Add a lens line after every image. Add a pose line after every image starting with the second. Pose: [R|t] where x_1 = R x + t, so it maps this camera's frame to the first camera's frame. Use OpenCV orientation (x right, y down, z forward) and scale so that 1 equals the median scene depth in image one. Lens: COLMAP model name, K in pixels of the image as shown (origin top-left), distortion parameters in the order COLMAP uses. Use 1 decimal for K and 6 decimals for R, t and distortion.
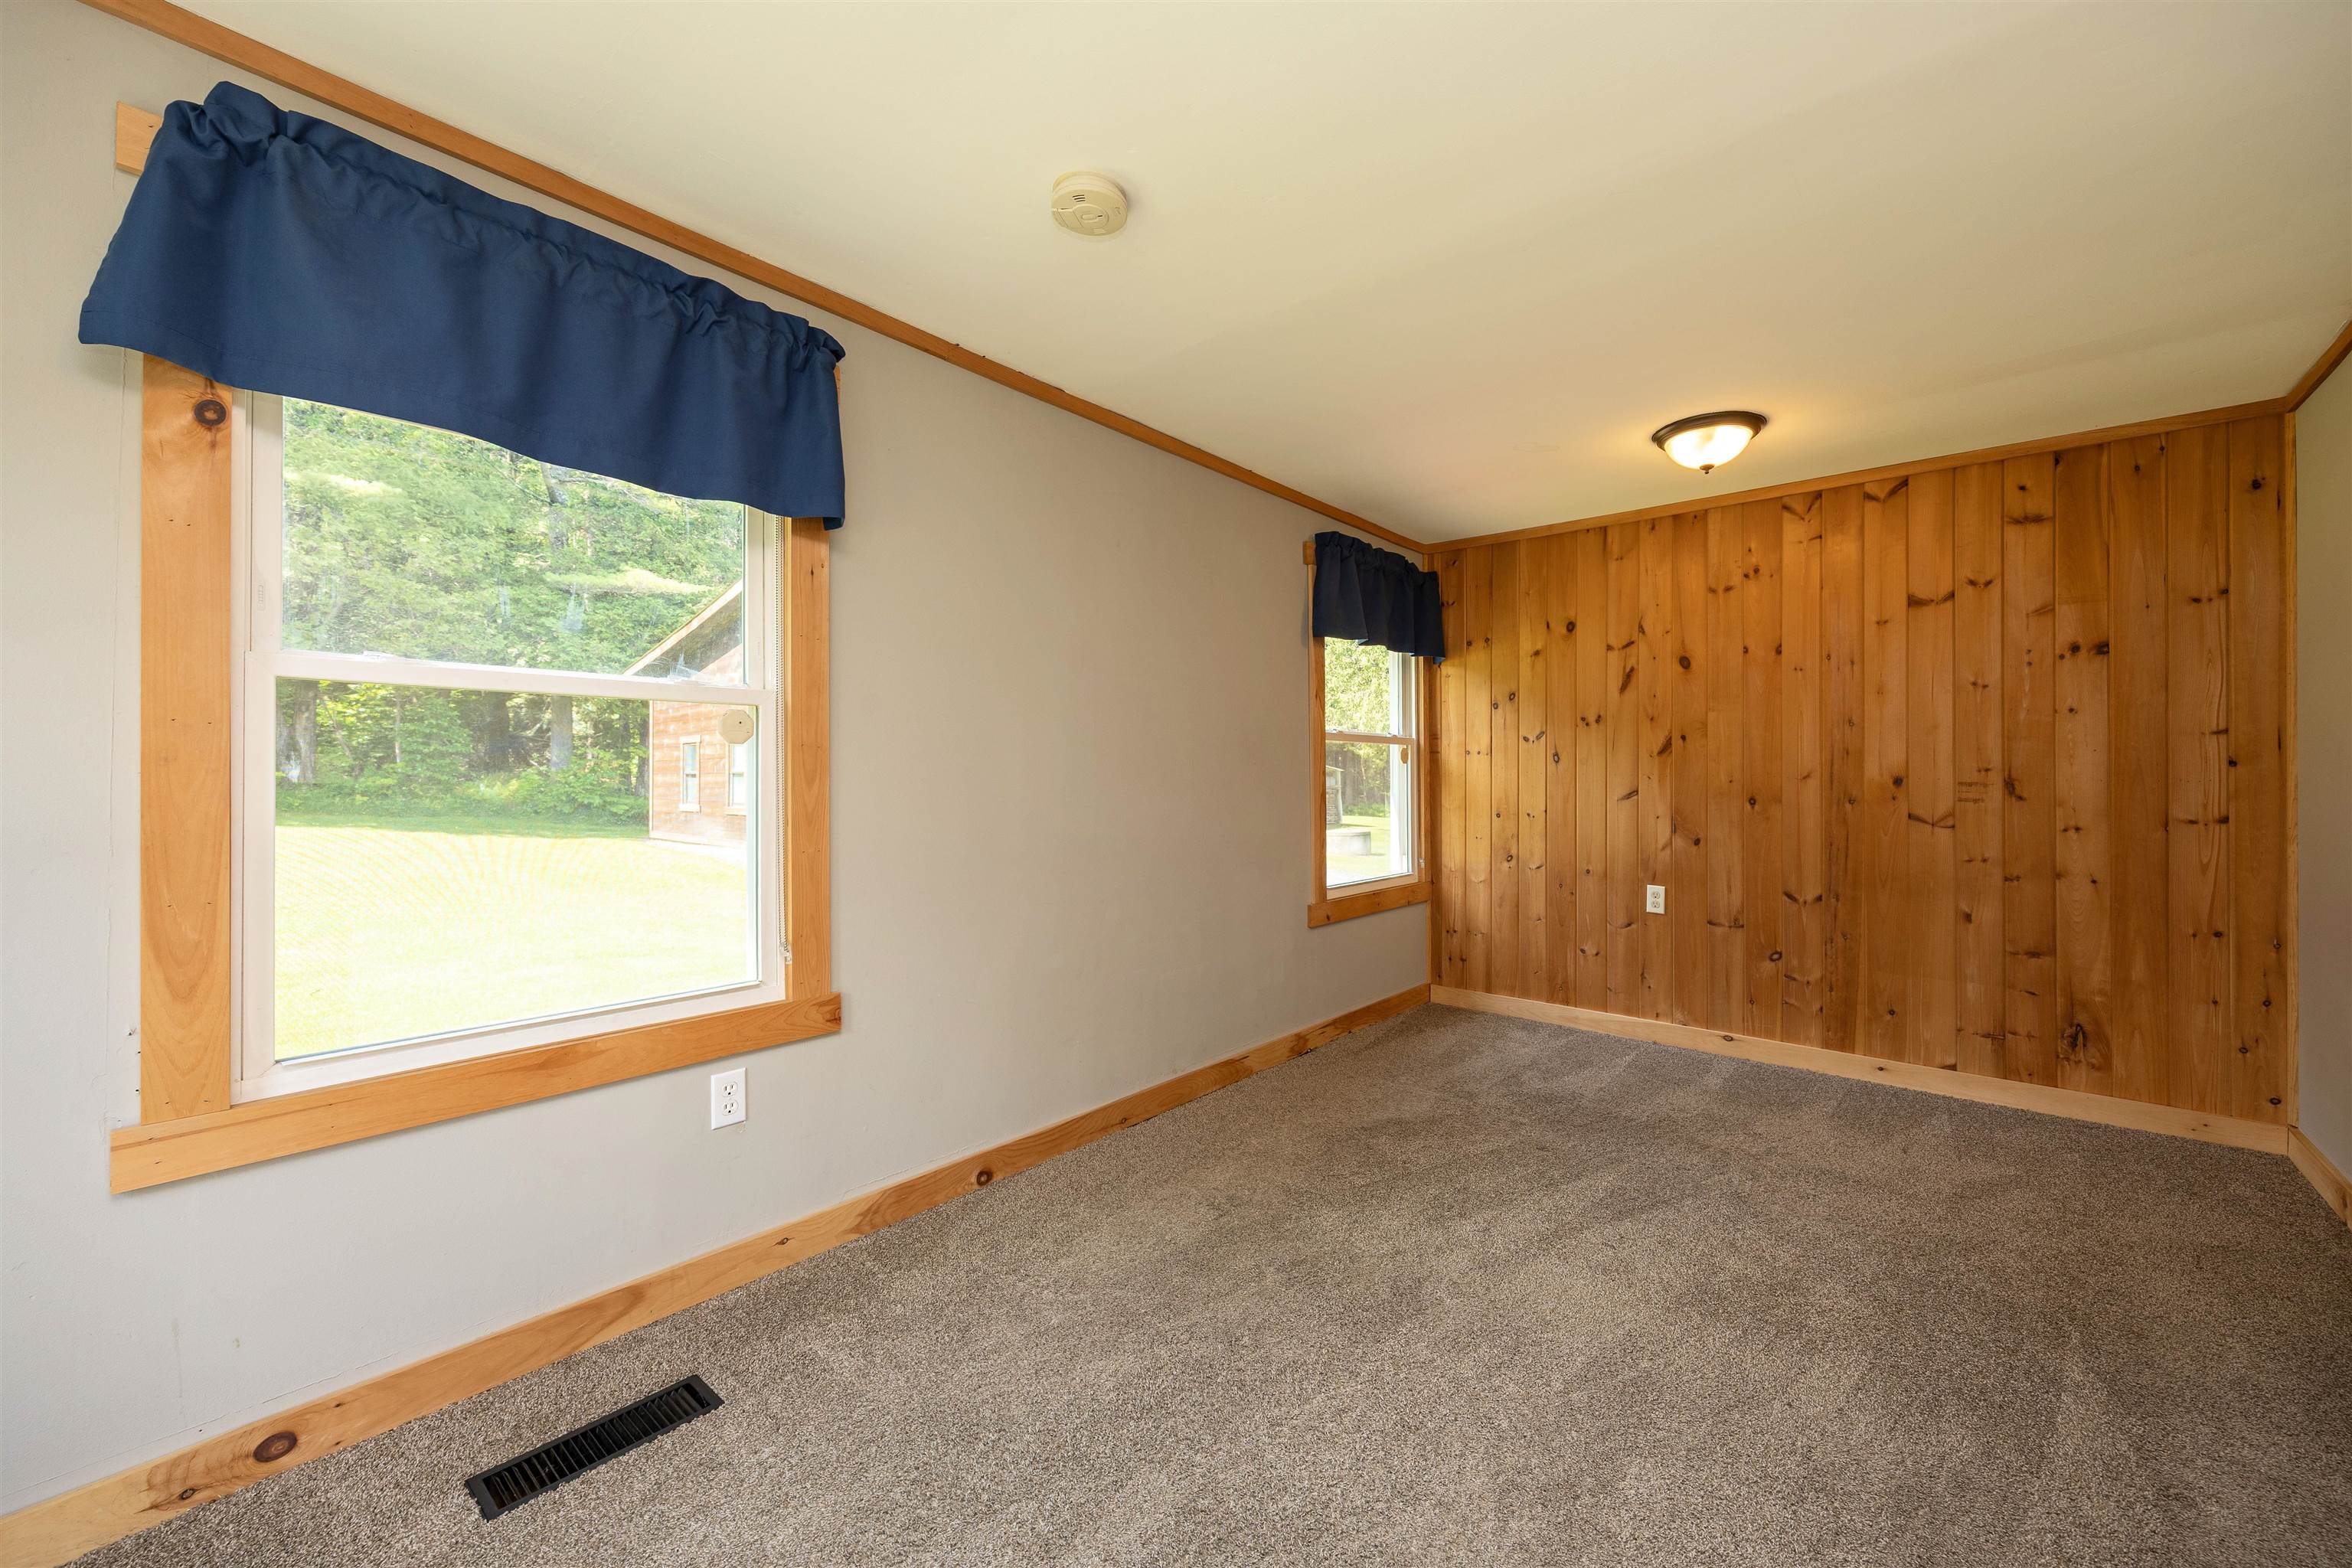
lens RADIAL K [[918.6, 0, 1236.0], [0, 918.6, 782.0], [0, 0, 1]] dist [-0.008031, 0.000213]
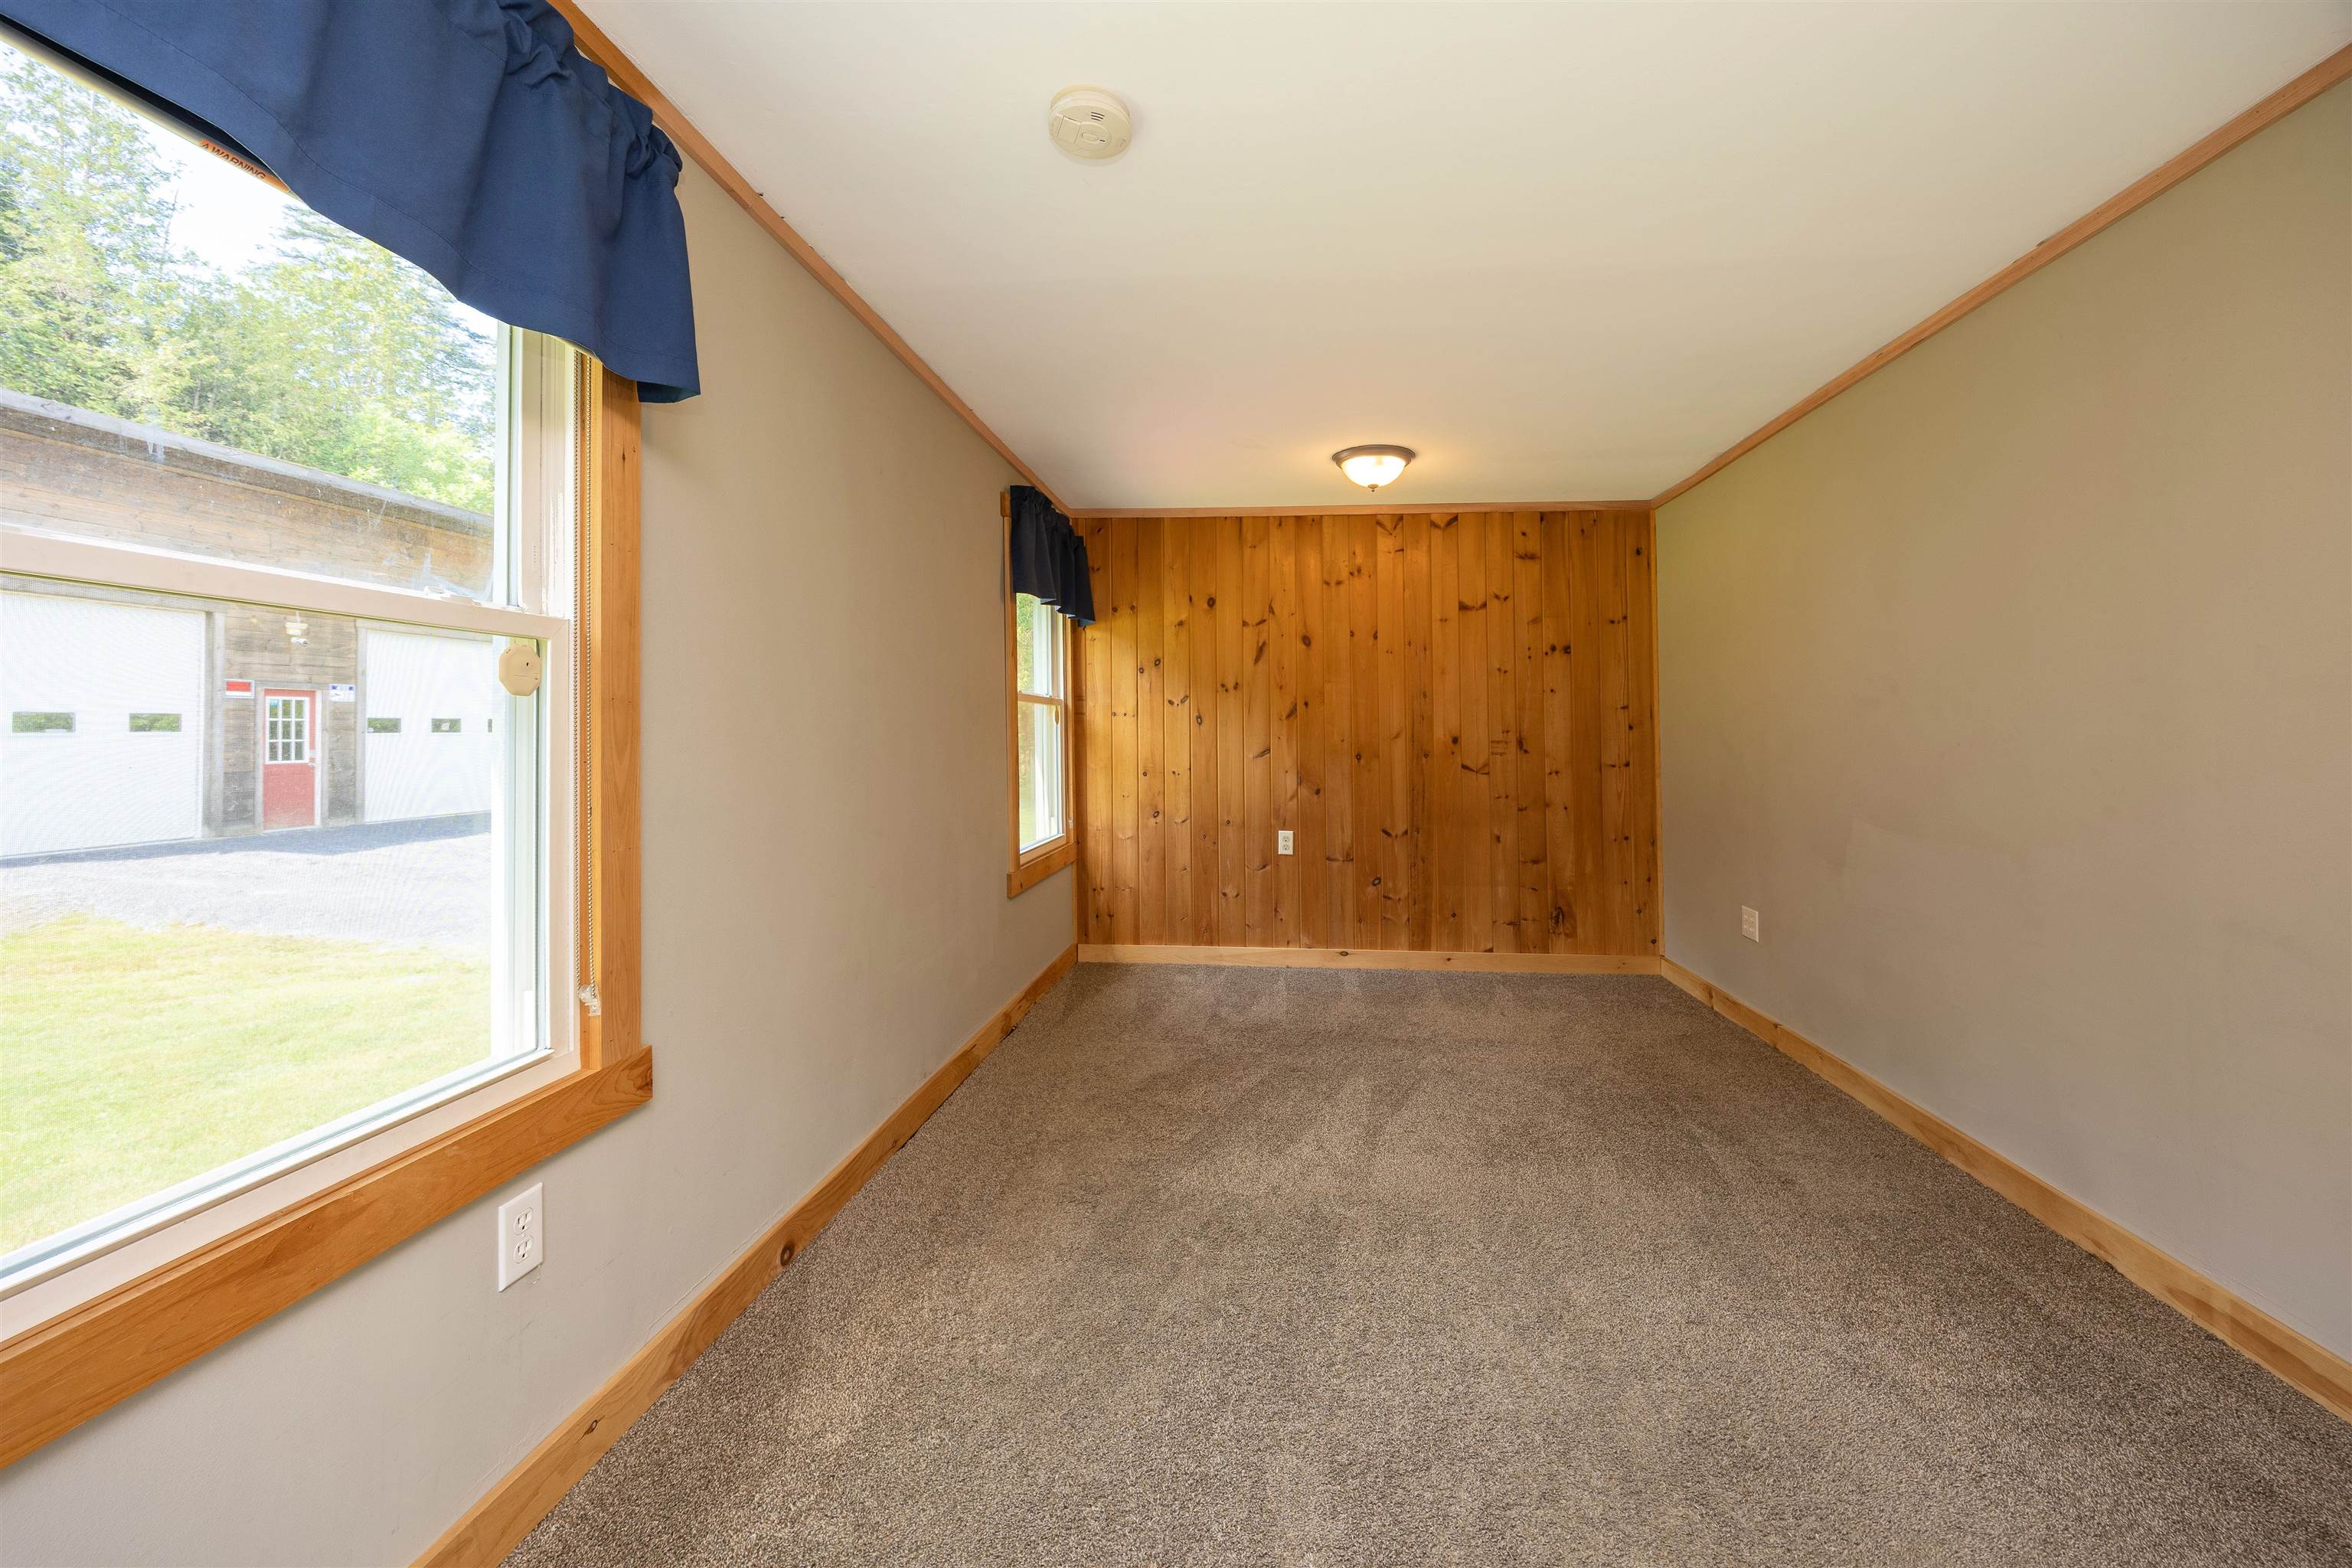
lens RADIAL K [[918.6, 0, 1247.2], [0, 918.6, 714.3], [0, 0, 1]] dist [-0.008031, 0.000213]
pose [[0.810656, 0.010986, 0.585419, -0.336072], [0.005947, 0.999618, -0.026994, -0.004562], [-0.585492, 0.025364, 0.810281, 0.101631]]
